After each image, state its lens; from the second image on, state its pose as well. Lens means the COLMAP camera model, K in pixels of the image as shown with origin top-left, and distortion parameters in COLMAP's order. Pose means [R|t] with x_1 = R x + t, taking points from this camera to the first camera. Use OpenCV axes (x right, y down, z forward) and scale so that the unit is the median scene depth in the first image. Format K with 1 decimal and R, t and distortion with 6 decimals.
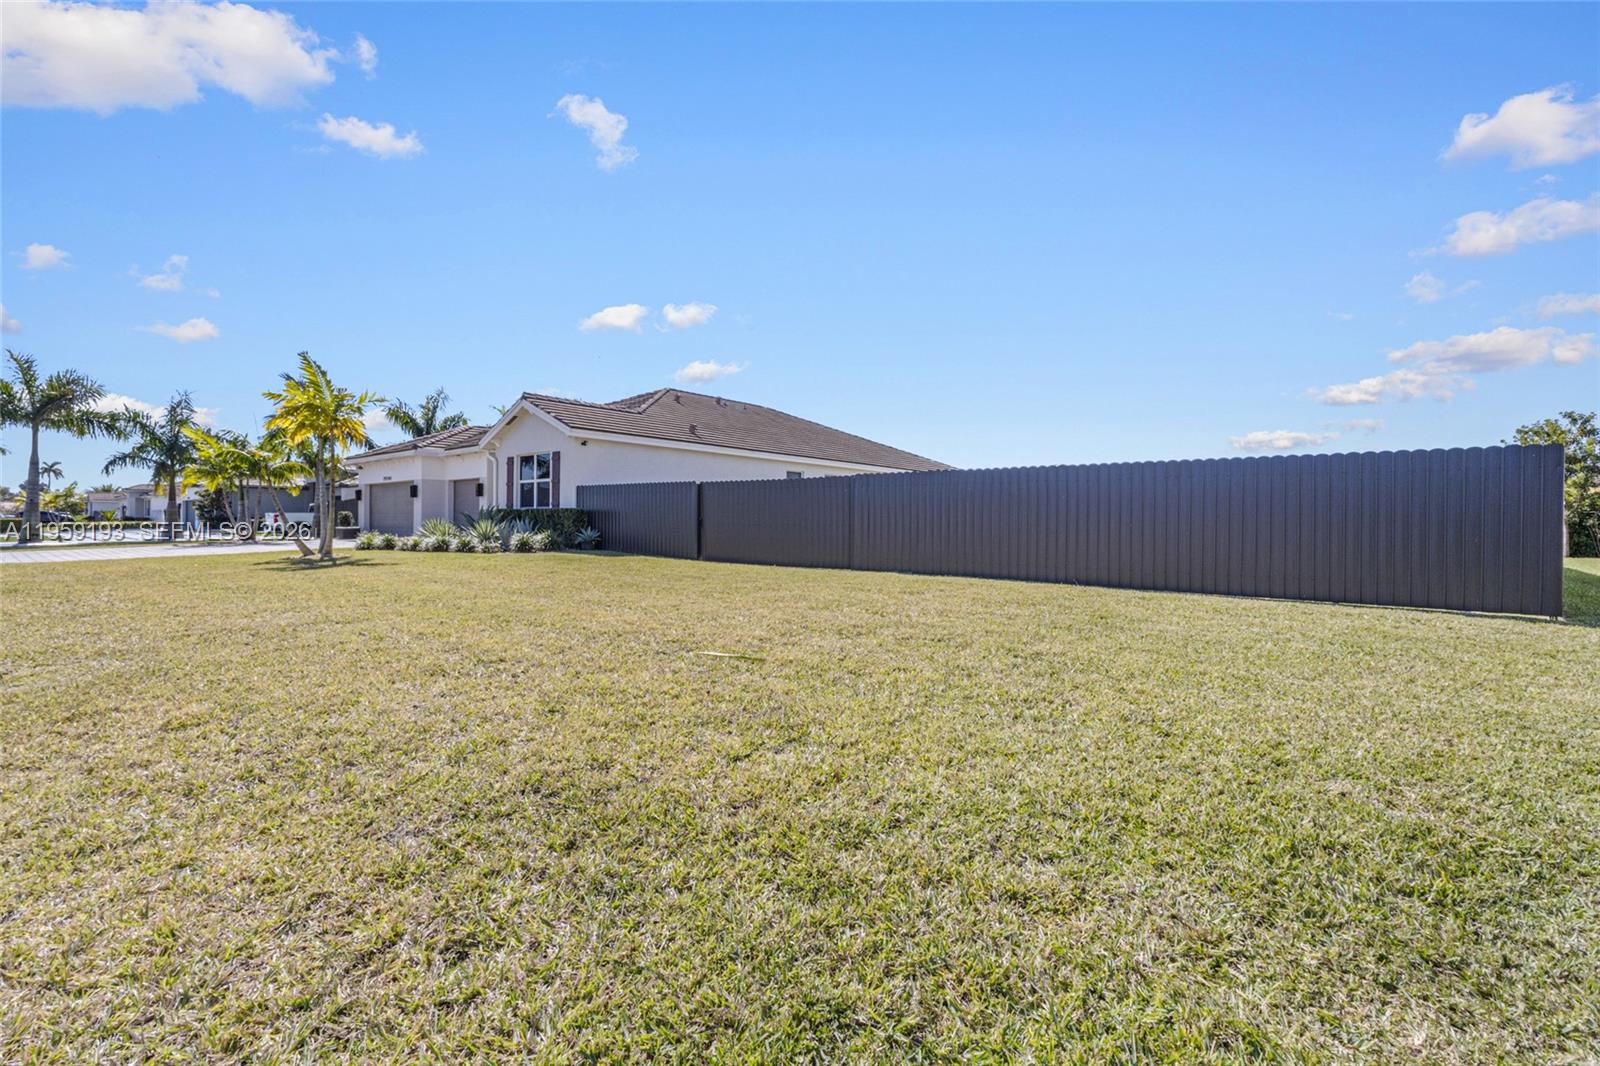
lens RADIAL K [[720.4, 0, 806.1], [0, 720.4, 524.3], [0, 0, 1]] dist [-0.002707, 0.000066]
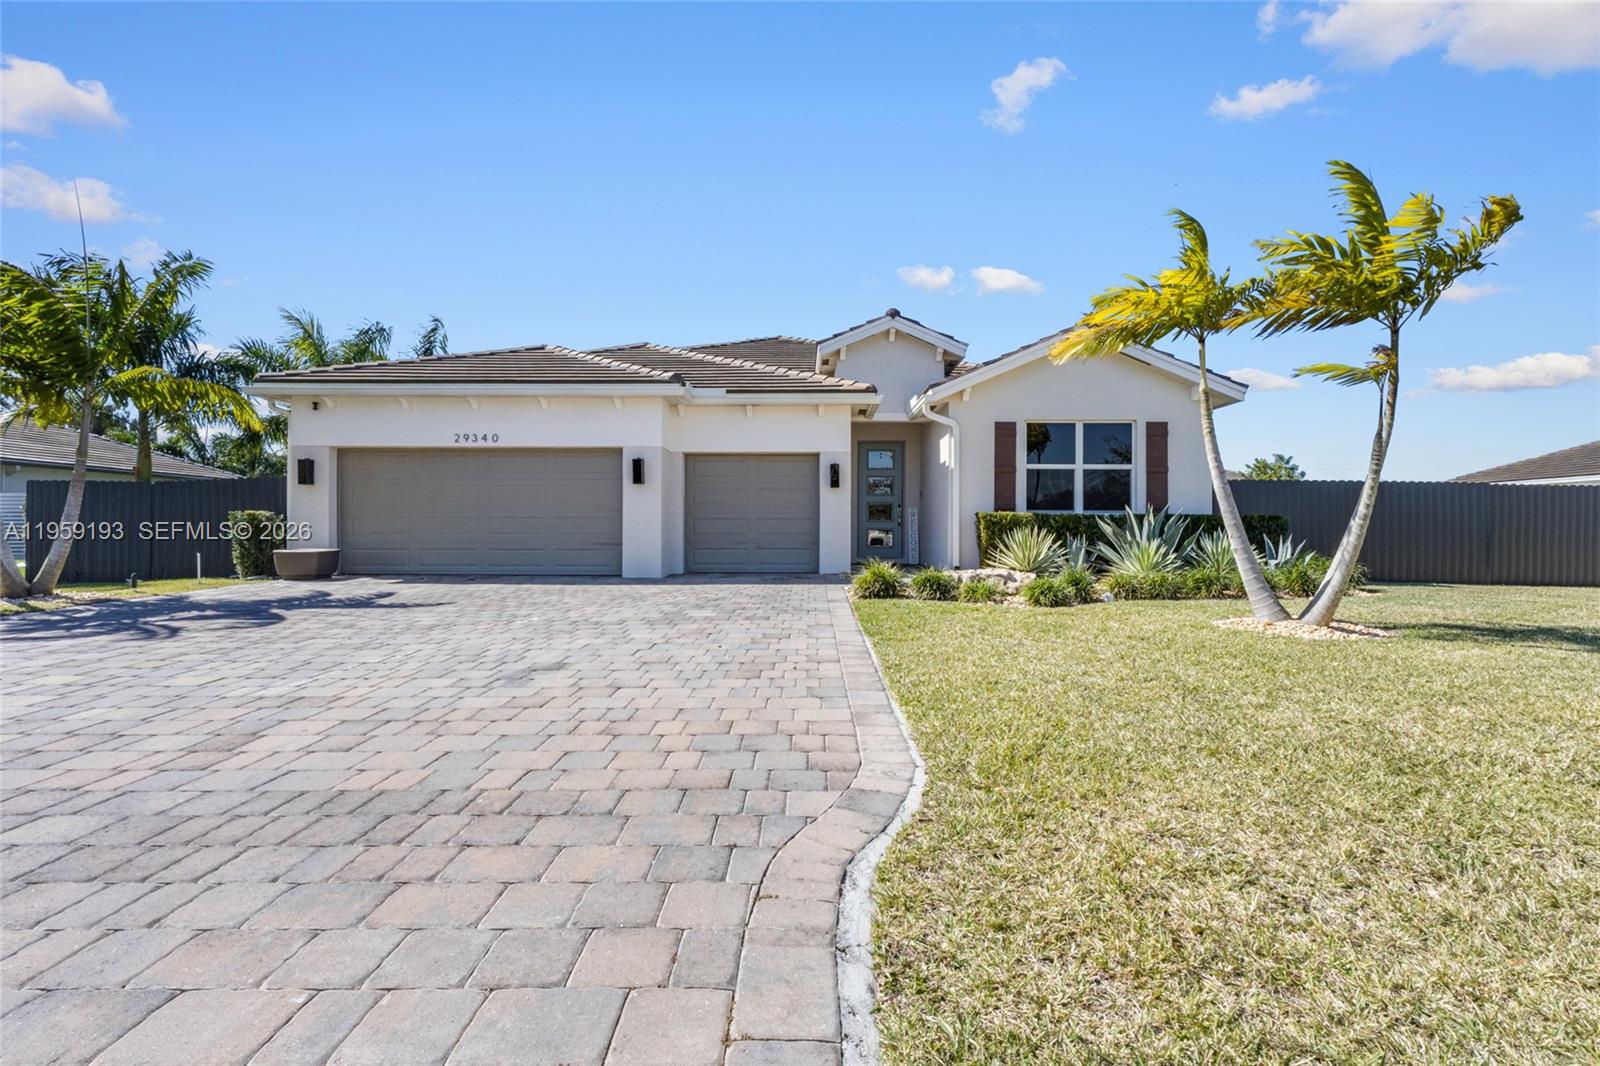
lens RADIAL K [[720.4, 0, 806.1], [0, 720.4, 524.3], [0, 0, 1]] dist [-0.002707, 0.000066]
pose [[0.757471, 0.001216, 0.652868, -0.689673], [0.001537, 0.999992, -0.003646, -0.009029], [-0.652867, 0.003765, 0.757463, 0.520293]]
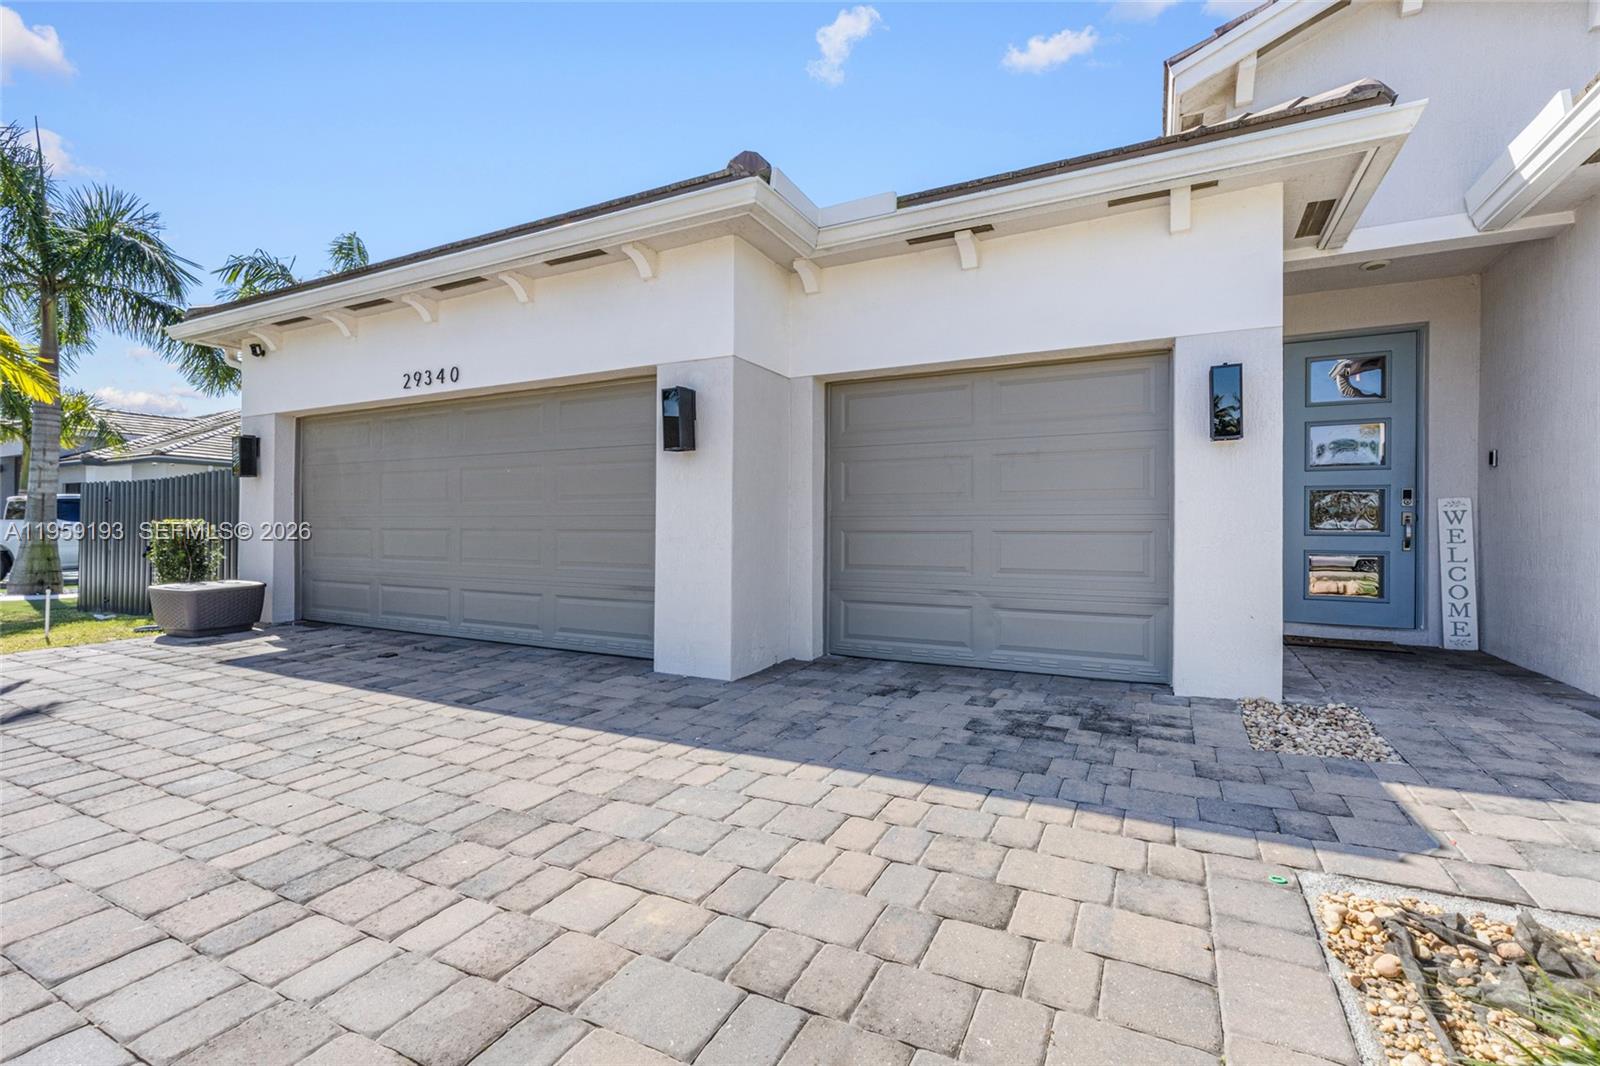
lens RADIAL K [[720.4, 0, 806.1], [0, 720.4, 524.3], [0, 0, 1]] dist [-0.002707, 0.000066]
pose [[0.972527, -0.000016, 0.232791, -0.500927], [0.000698, 0.999996, -0.002847, -0.015871], [-0.232790, 0.002931, 0.972523, 0.725144]]
